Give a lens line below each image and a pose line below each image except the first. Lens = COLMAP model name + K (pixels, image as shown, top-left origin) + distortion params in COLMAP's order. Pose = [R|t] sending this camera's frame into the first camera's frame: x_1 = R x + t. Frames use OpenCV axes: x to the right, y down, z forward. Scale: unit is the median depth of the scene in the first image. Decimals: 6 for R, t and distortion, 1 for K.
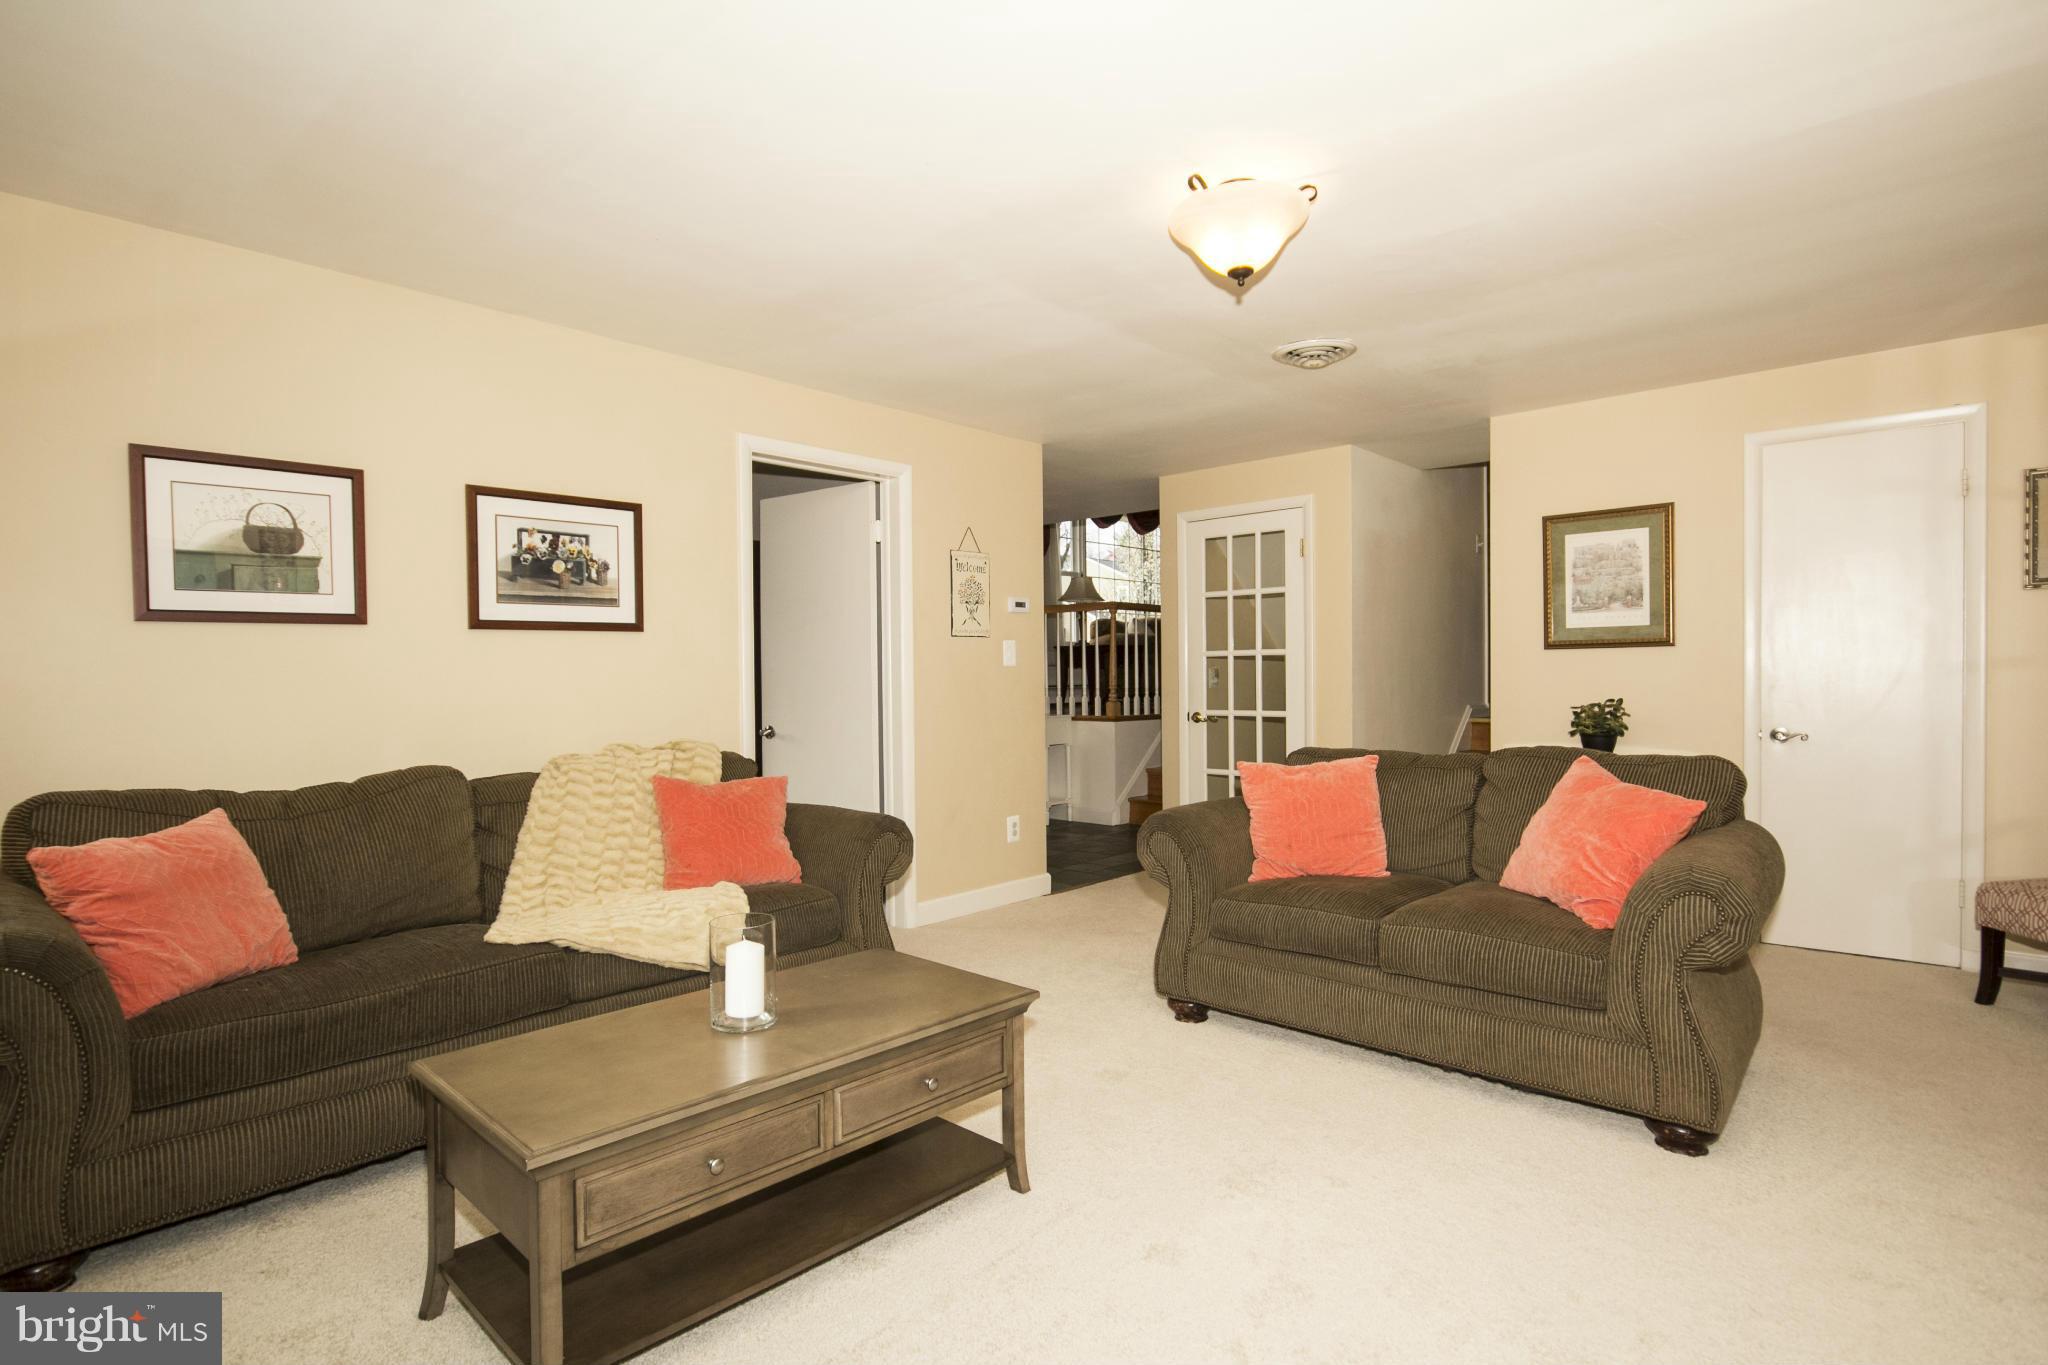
lens RADIAL K [[1031.2, 0, 1024.0], [0, 1031.2, 682.5], [0, 0, 1]] dist [-0.000927, 0.000182]
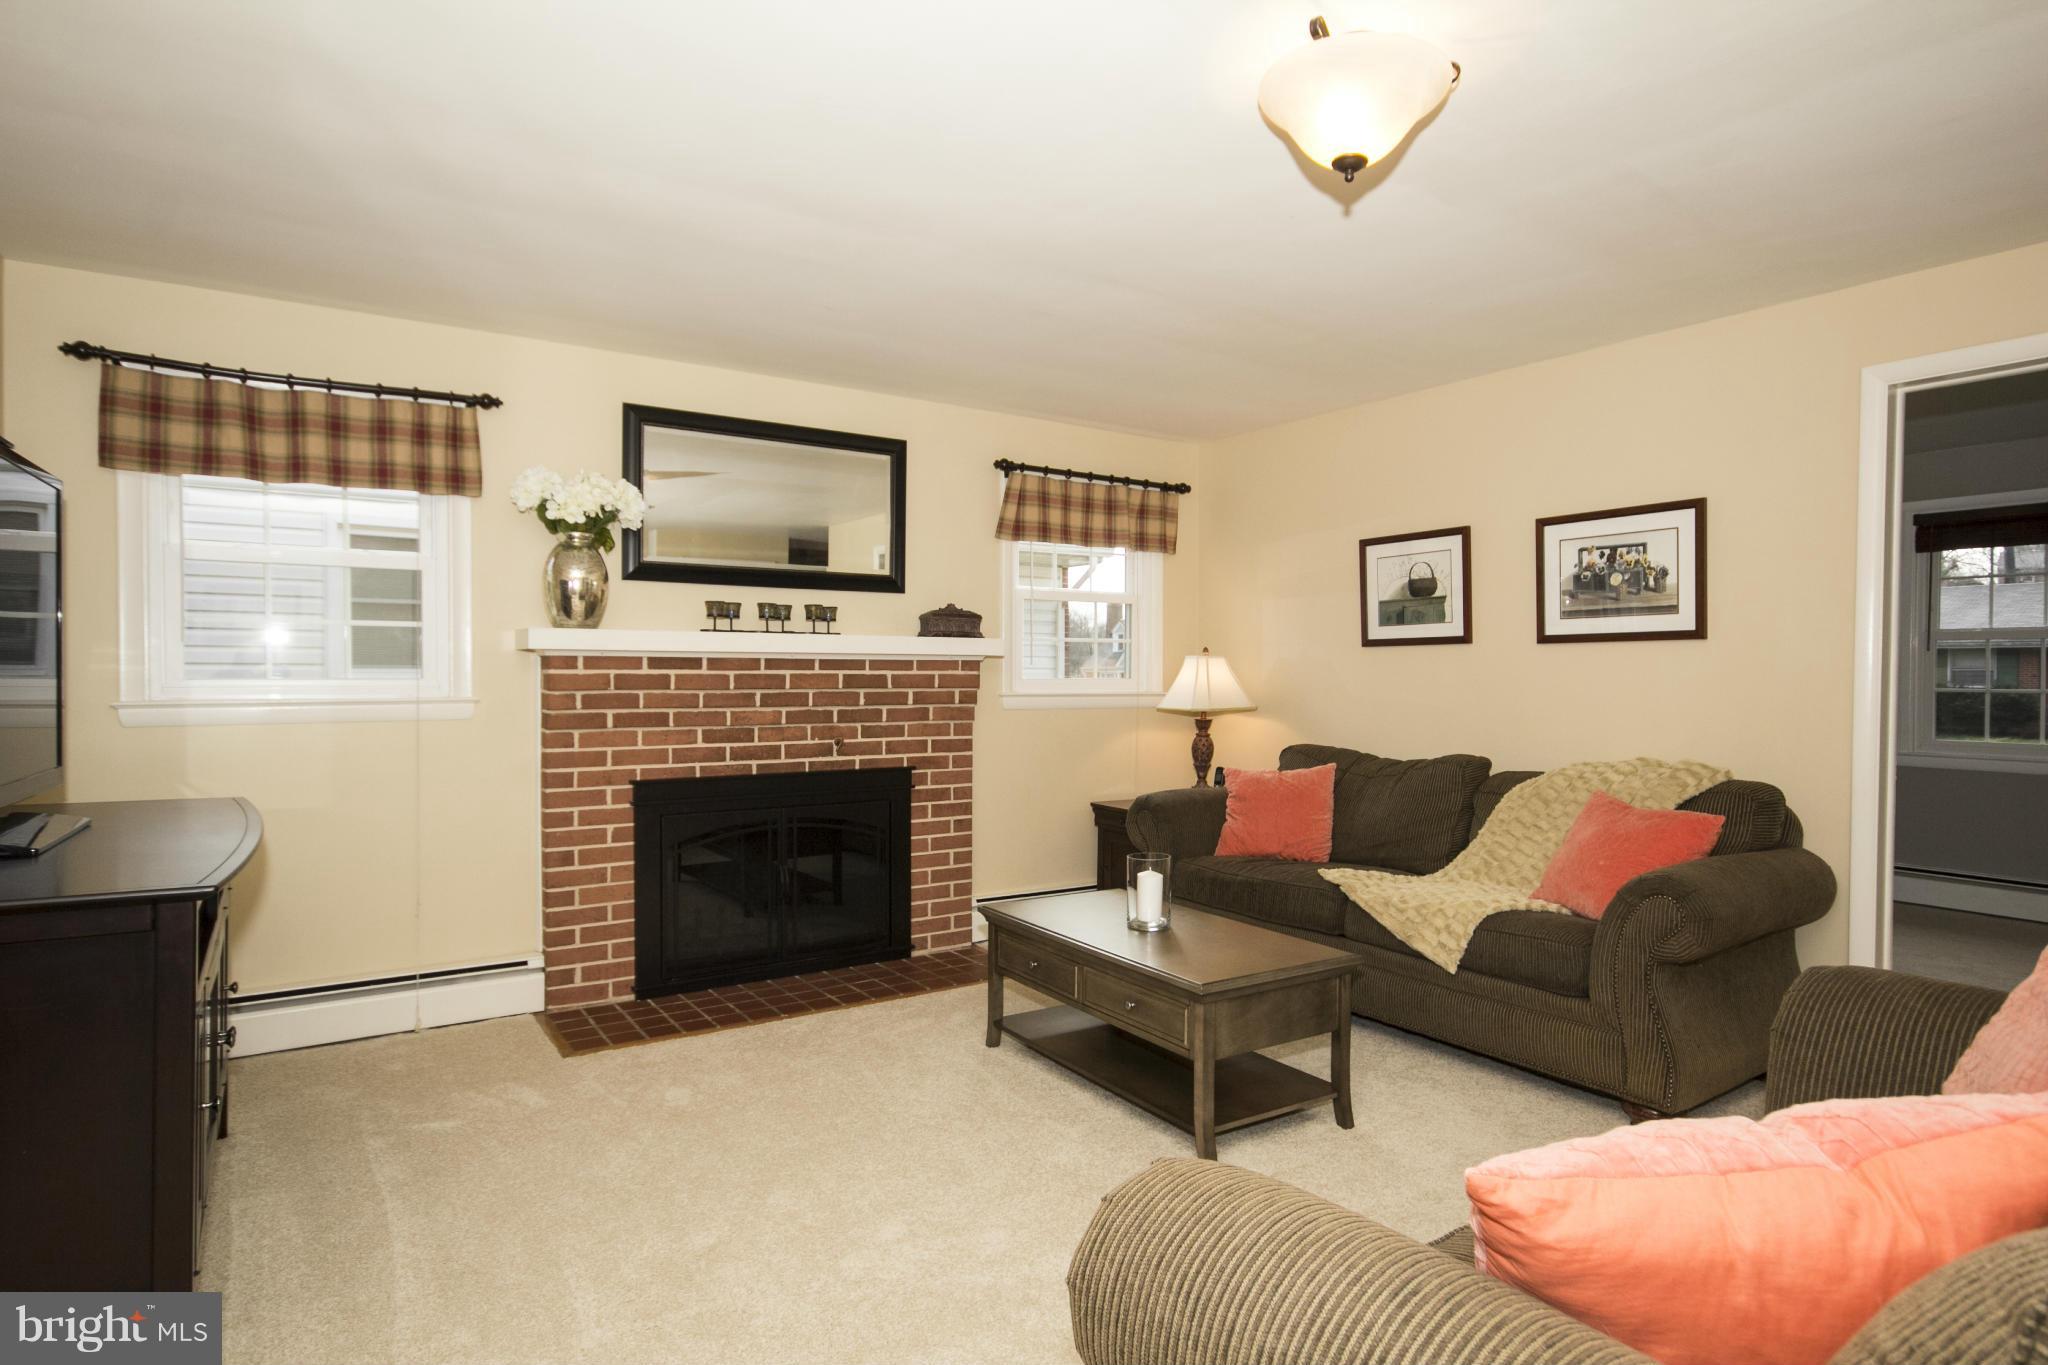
lens RADIAL K [[1031.2, 0, 1024.0], [0, 1031.2, 682.5], [0, 0, 1]] dist [-0.000927, 0.000182]
pose [[-0.210524, 0.022512, -0.977329, 0.692144], [-0.005291, 0.999694, 0.024167, -0.032245], [0.977574, 0.010259, -0.210340, 0.658514]]
